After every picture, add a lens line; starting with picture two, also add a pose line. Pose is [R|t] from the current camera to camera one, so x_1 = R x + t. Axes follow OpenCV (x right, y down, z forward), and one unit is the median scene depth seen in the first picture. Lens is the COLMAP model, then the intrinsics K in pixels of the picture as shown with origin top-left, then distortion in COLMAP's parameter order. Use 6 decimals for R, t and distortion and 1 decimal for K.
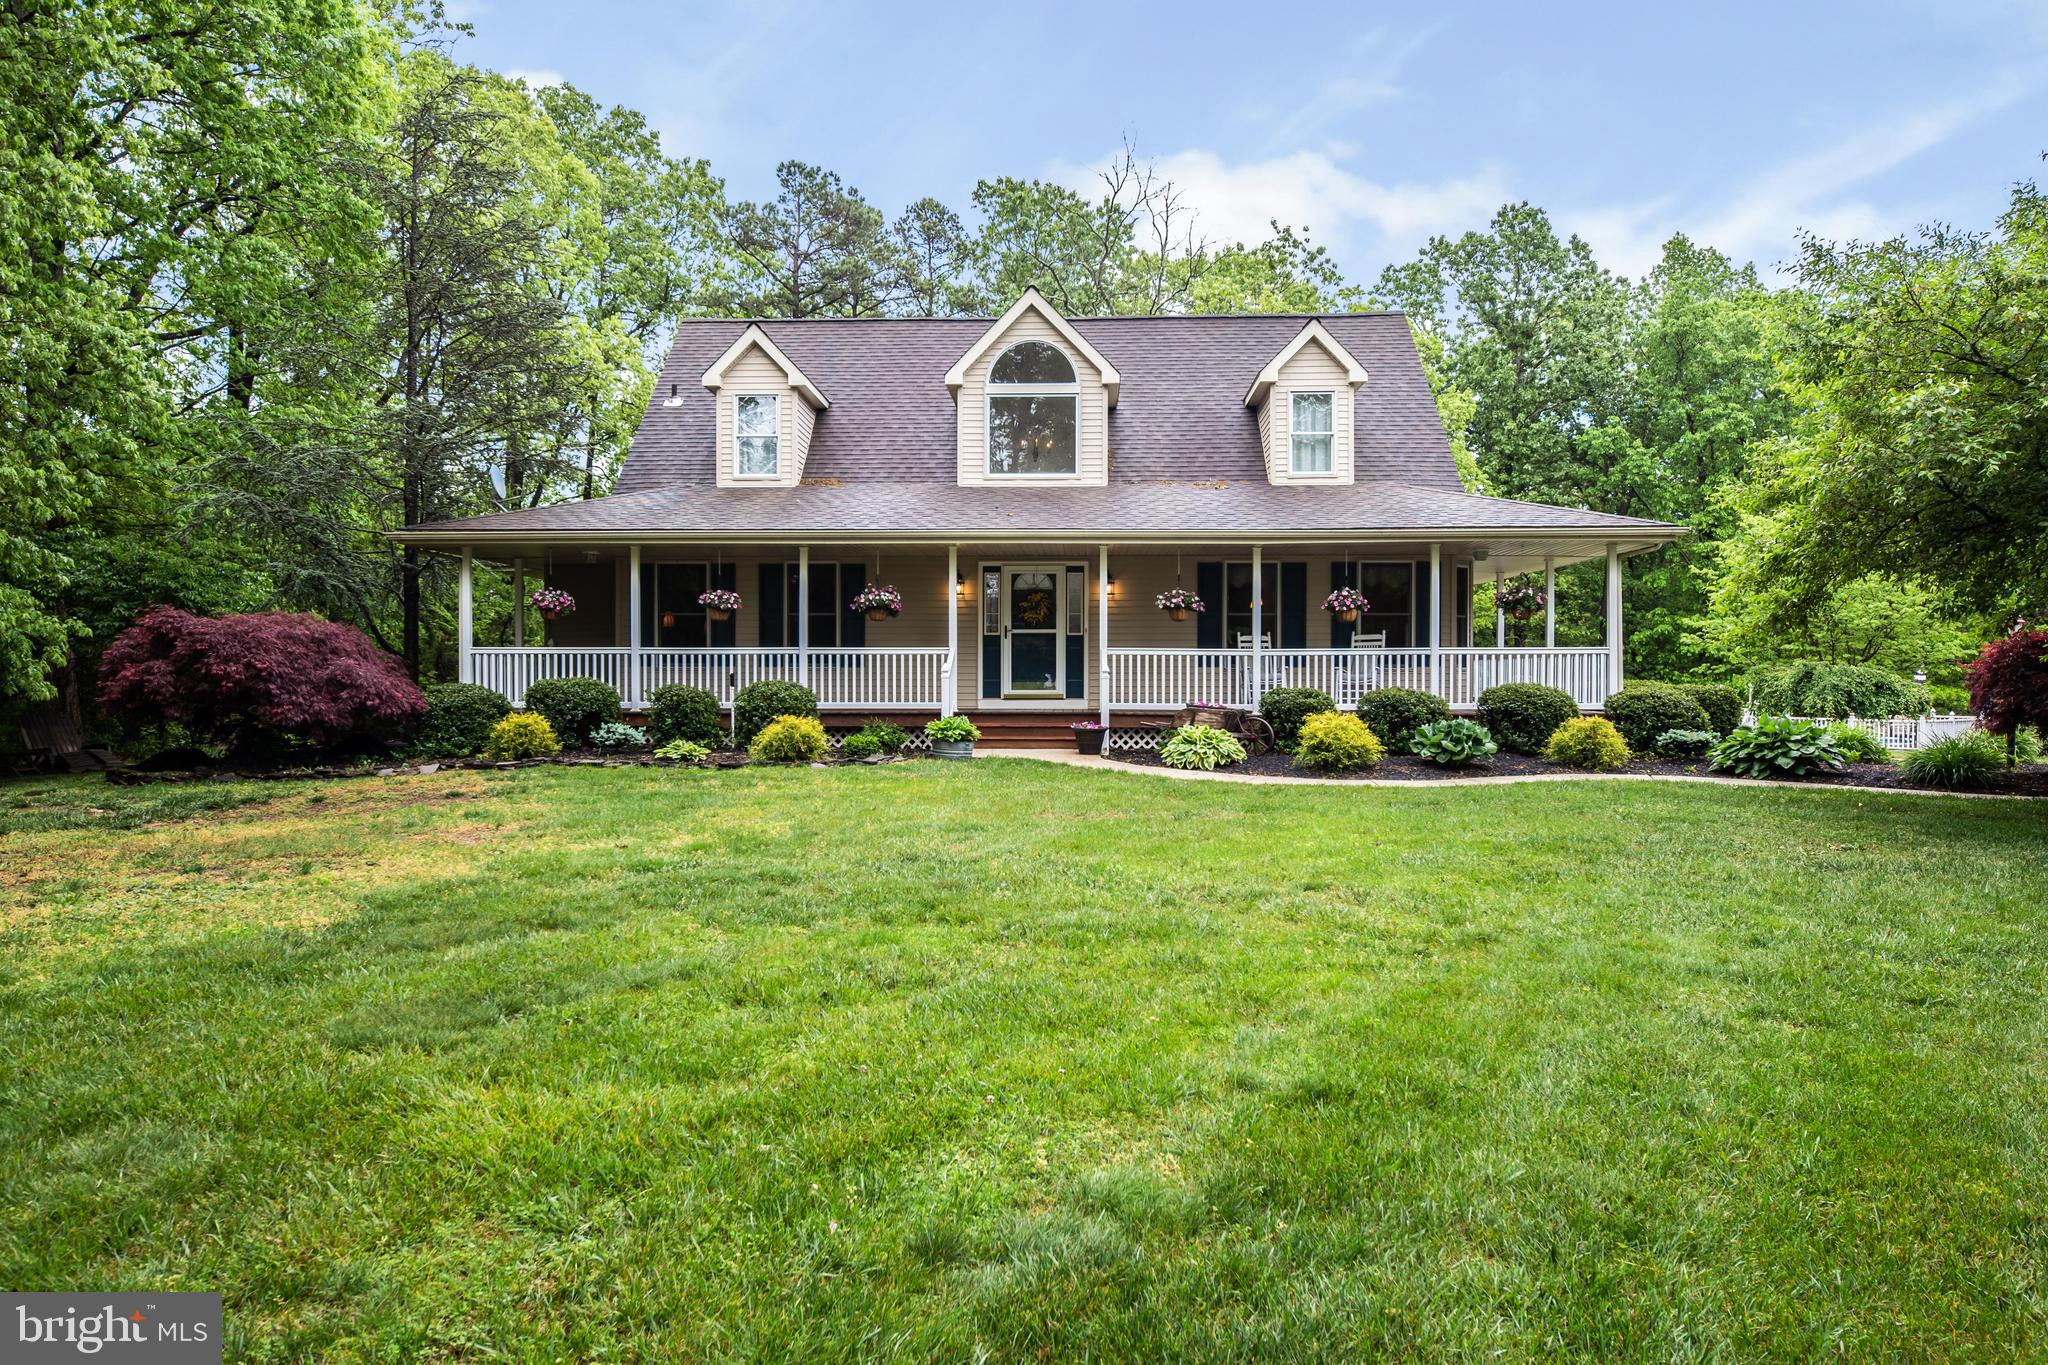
lens RADIAL K [[1346.2, 0, 1024.0], [0, 1346.2, 682.5], [0, 0, 1]] dist [0.001639, 0.000098]
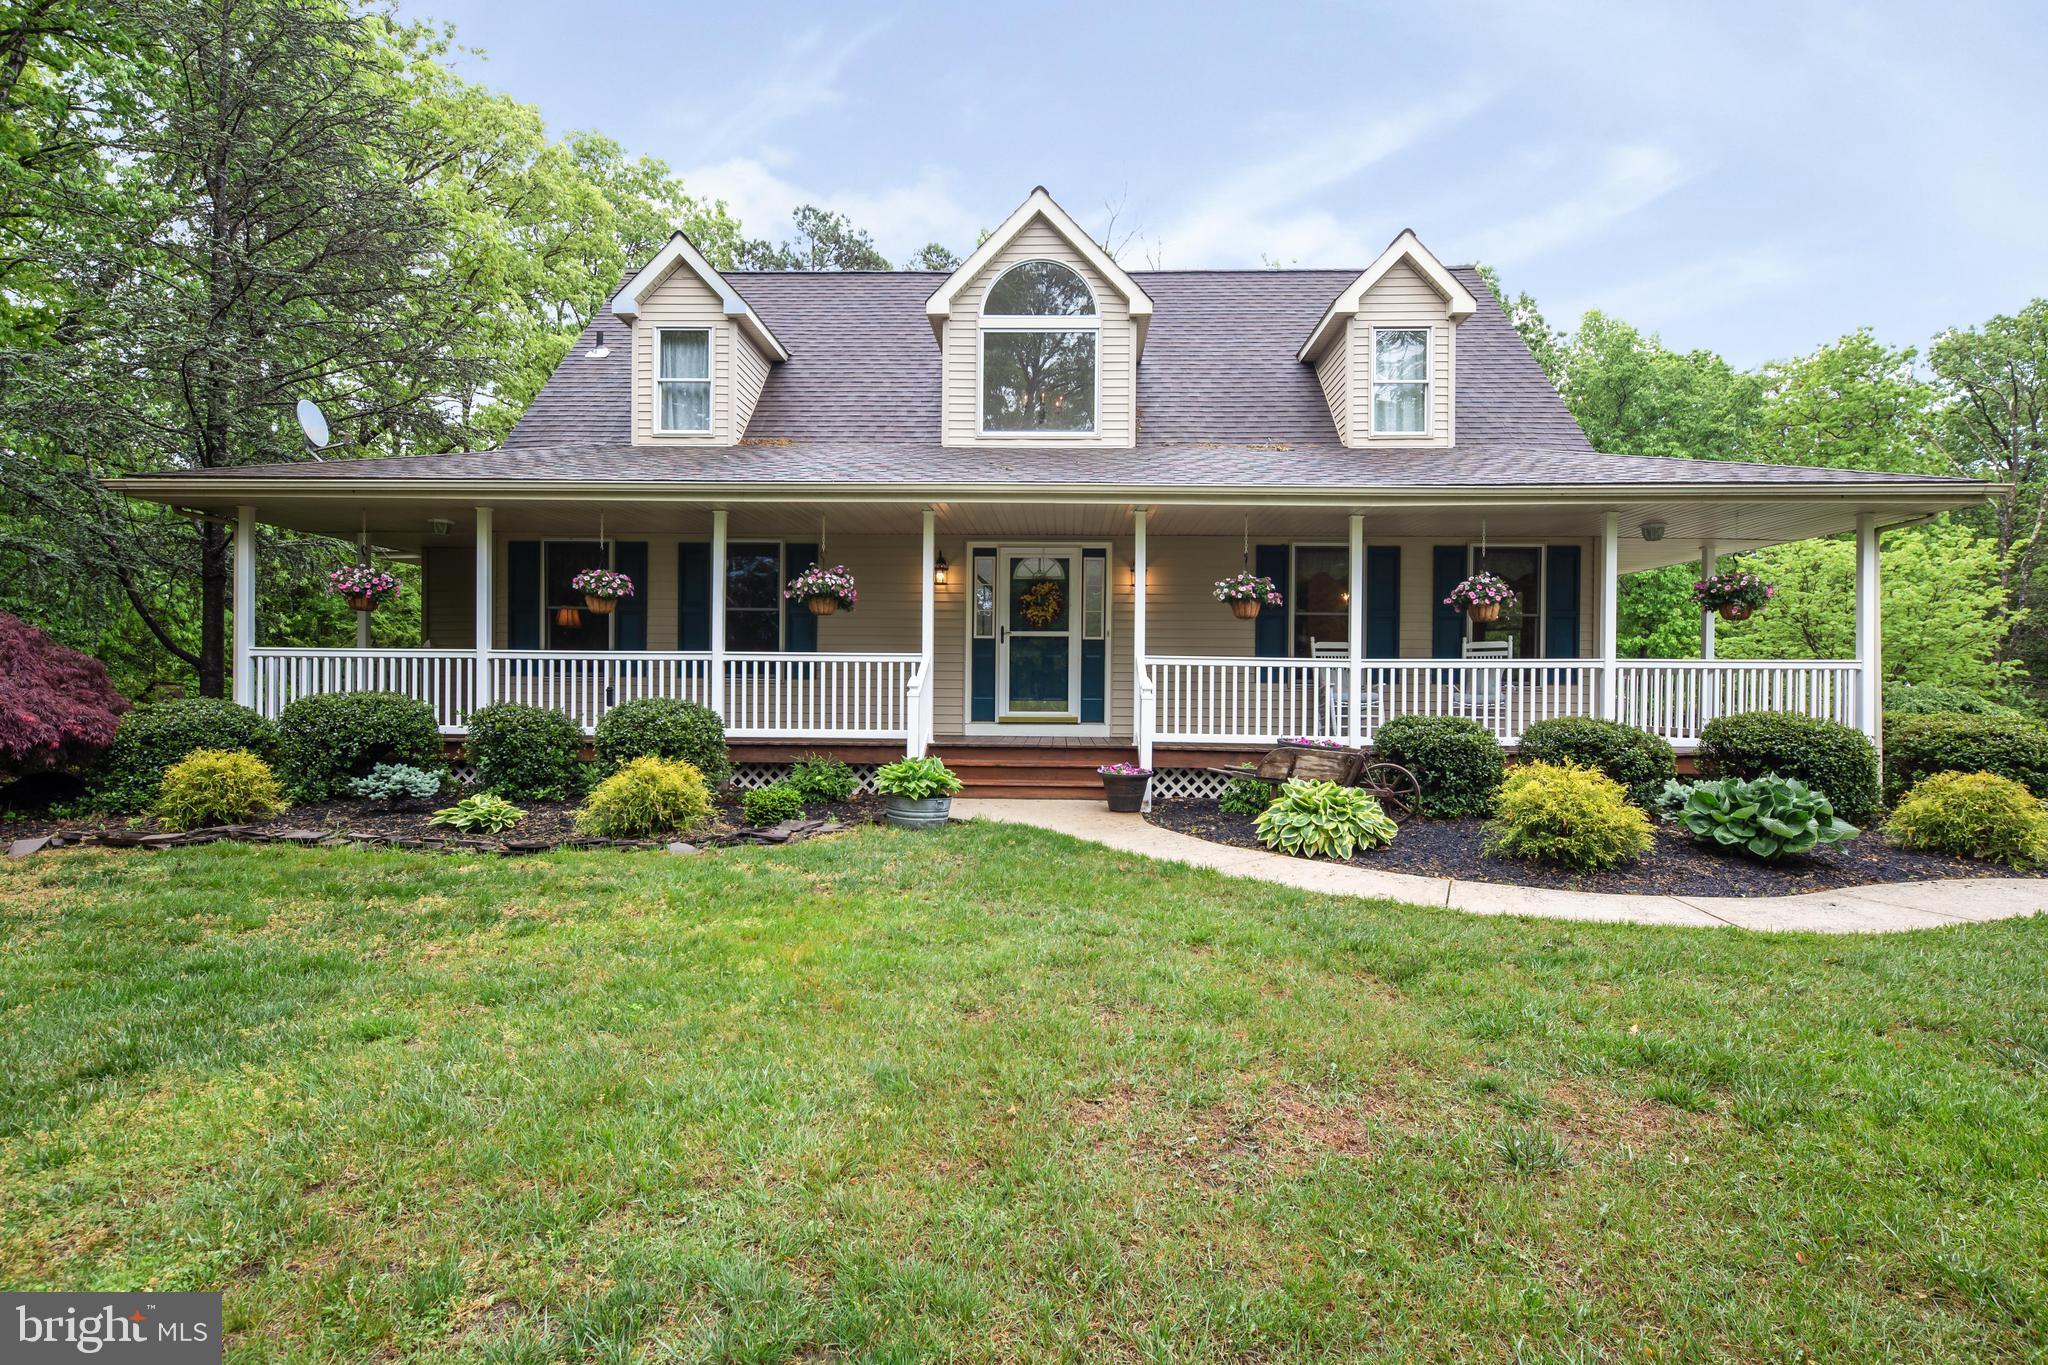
lens RADIAL K [[1050.4, 0, 1024.0], [0, 1050.4, 682.5], [0, 0, 1]] dist [-0.000133, -0.000027]
pose [[0.999946, 0.008138, 0.006424, -0.004995], [-0.008087, 0.999936, -0.007912, -0.006048], [-0.006488, 0.007860, 0.999948, 0.419366]]
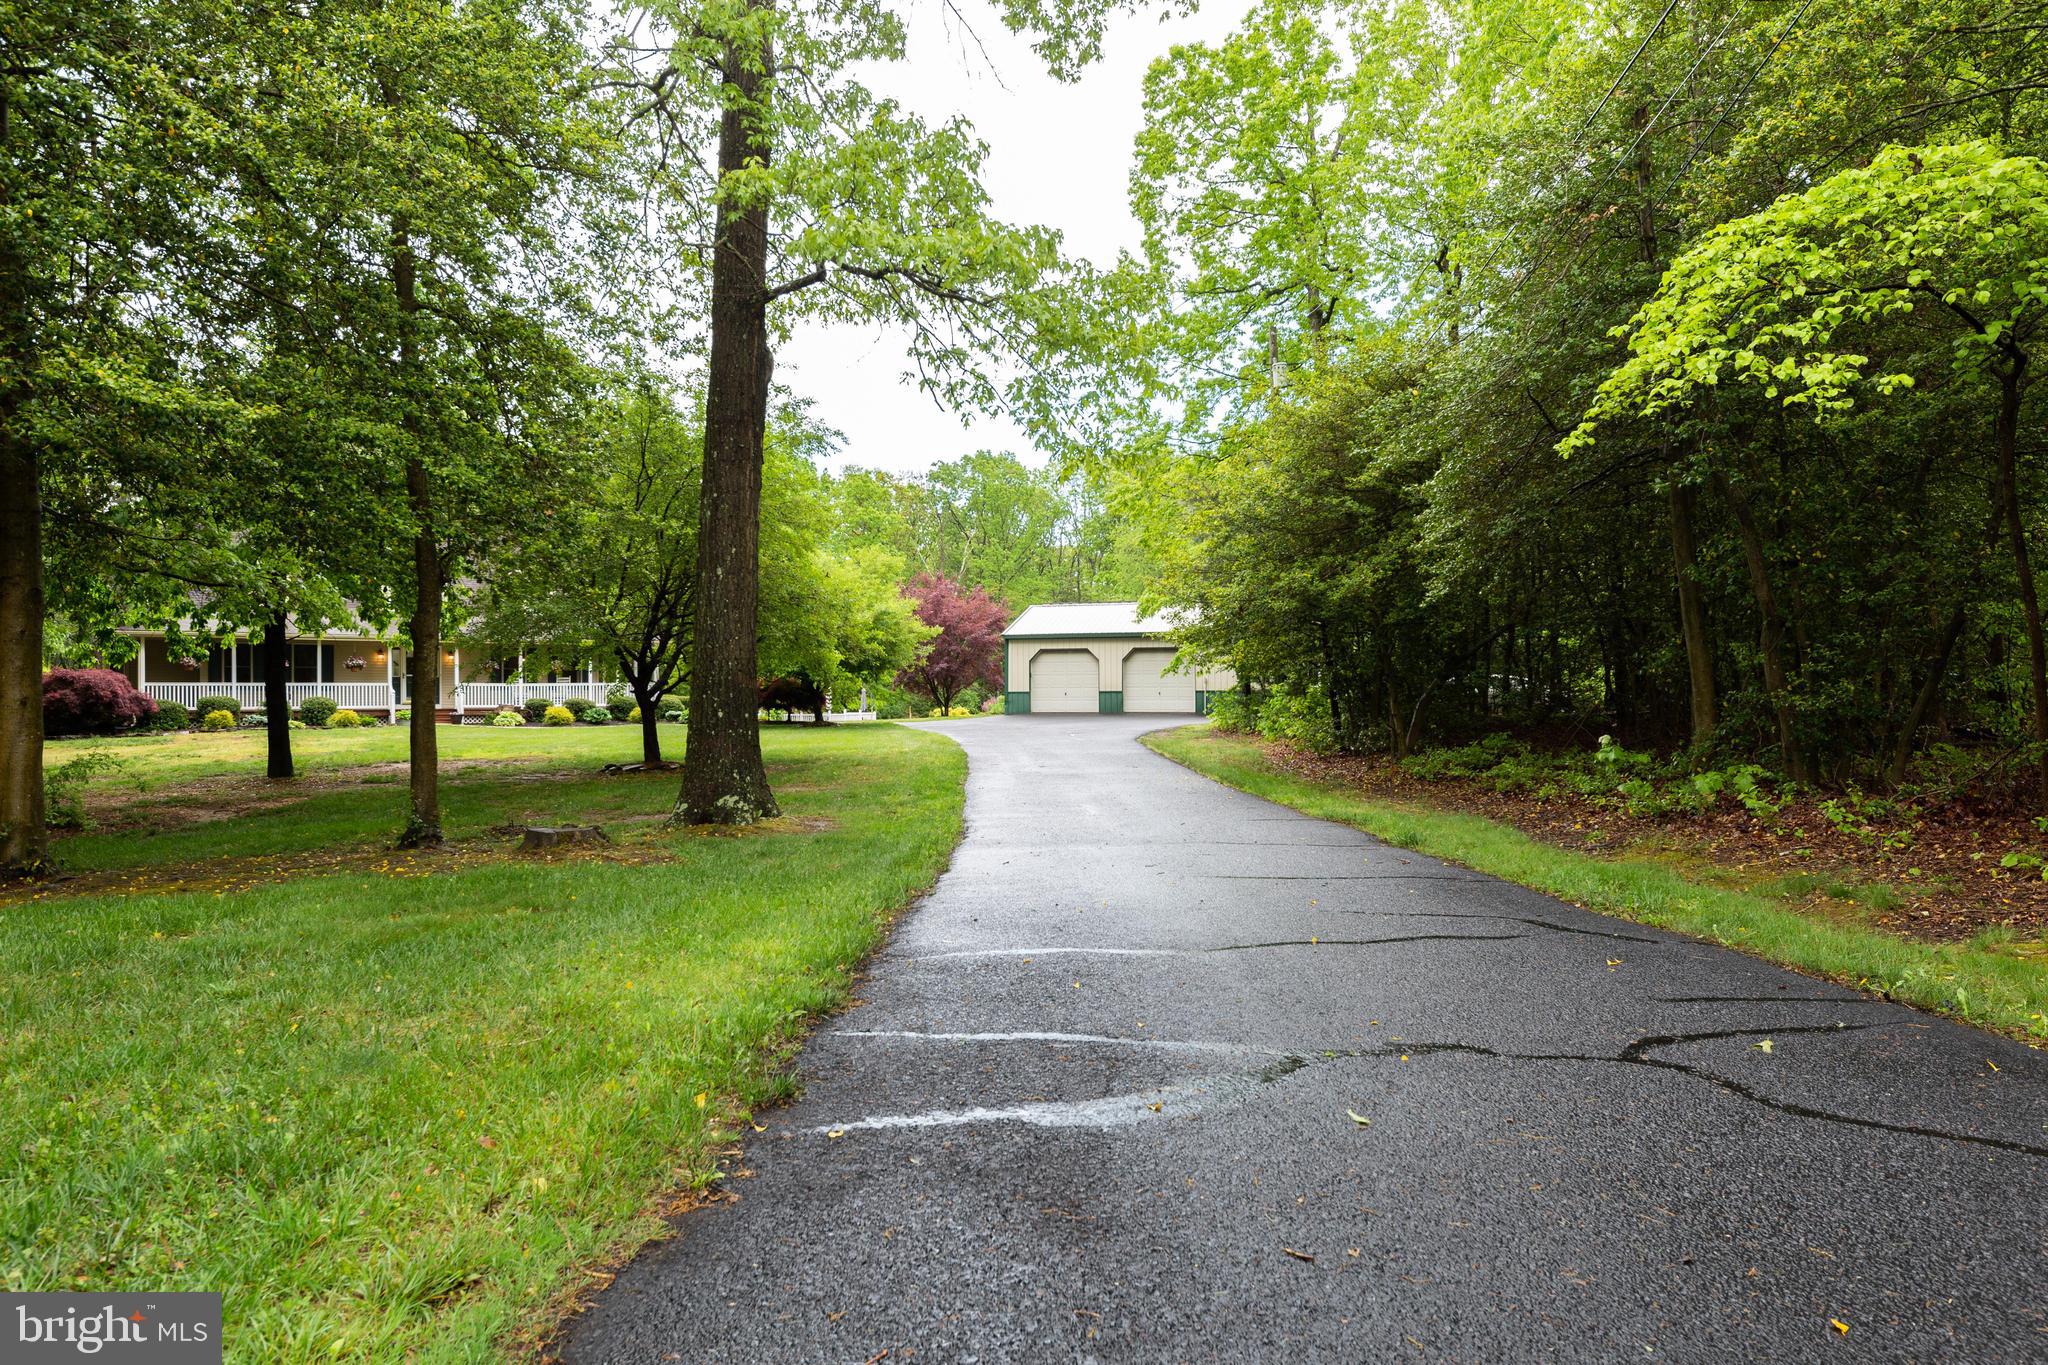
lens RADIAL K [[1314.5, 0, 1024.0], [0, 1314.5, 682.5], [0, 0, 1]] dist [0.000151, 0.000124]
pose [[0.808161, -0.000787, 0.588961, -0.489863], [0.013620, 0.999757, -0.017354, 0.027408], [-0.588804, 0.022047, 0.807975, -1.475159]]
